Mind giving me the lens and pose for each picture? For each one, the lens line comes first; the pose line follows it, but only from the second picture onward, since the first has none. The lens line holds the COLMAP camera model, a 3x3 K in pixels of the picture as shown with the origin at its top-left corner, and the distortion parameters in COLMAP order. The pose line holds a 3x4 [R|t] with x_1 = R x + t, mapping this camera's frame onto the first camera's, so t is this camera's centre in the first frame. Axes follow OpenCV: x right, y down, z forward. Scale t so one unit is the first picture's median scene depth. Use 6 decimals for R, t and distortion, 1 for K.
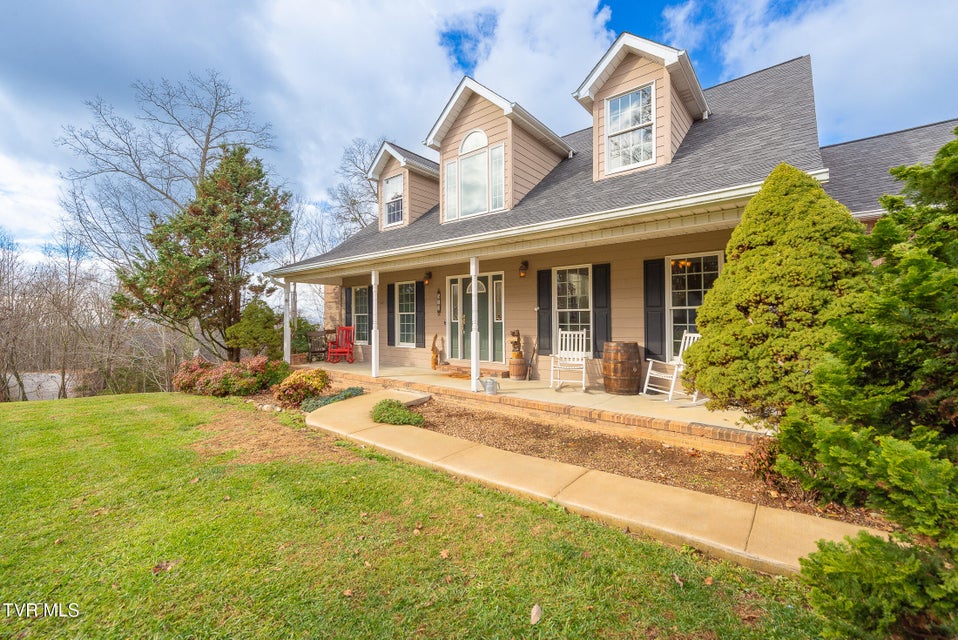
lens RADIAL K [[390.9, 0, 480.1], [0, 390.9, 320.7], [0, 0, 1]] dist [0.003898, -0.000278]
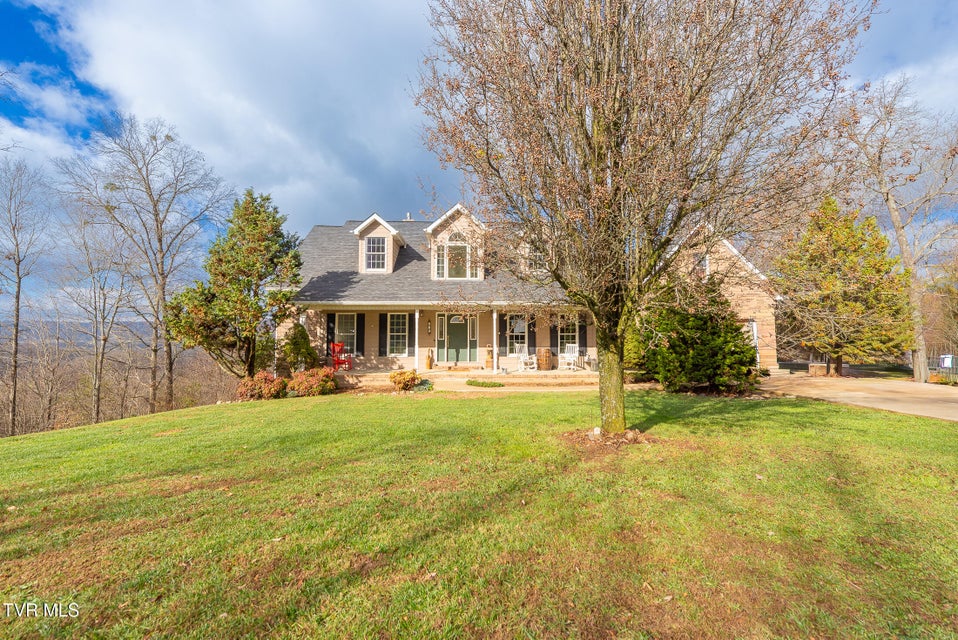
lens RADIAL K [[366.5, 0, 475.8], [0, 366.5, 318.7], [0, 0, 1]] dist [0.000375, 0.000016]
pose [[0.754852, 0.020638, 0.655570, -1.019106], [-0.004074, 0.999633, -0.026779, -0.046953], [-0.655882, 0.017543, 0.754659, -0.294172]]
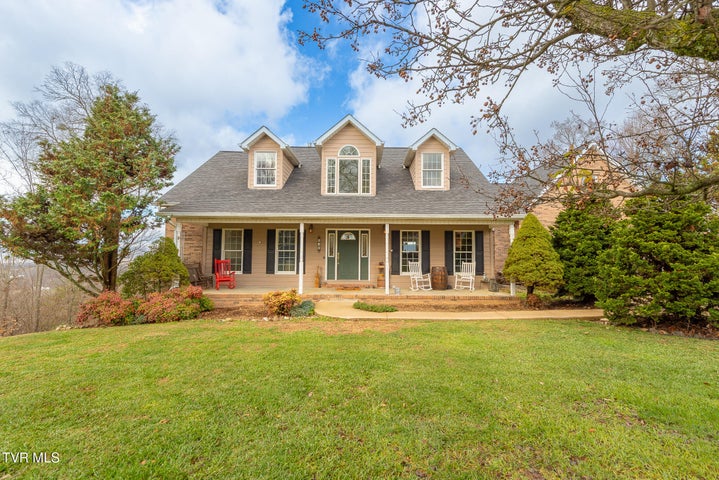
lens RADIAL K [[293.4, 0, 364.5], [0, 293.4, 240.0], [0, 0, 1]] dist [0.003898, -0.000278]
pose [[0.773020, 0.030325, 0.633657, -0.752887], [-0.010074, 0.999318, -0.035535, -0.025925], [-0.634302, 0.021086, 0.772798, -0.024027]]
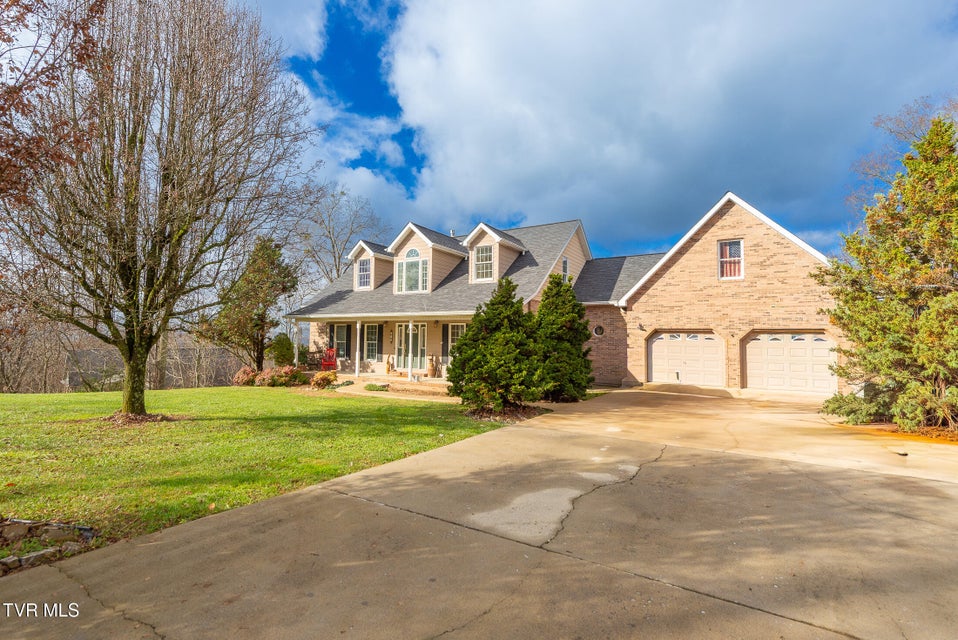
lens RADIAL K [[439.3, 0, 480.4], [0, 439.3, 318.3], [0, 0, 1]] dist [-0.002018, 0.000025]
pose [[0.990962, 0.023342, 0.132099, 0.034657], [-0.017420, 0.998798, -0.045808, -0.049537], [-0.133010, 0.043093, 0.990177, -1.139837]]
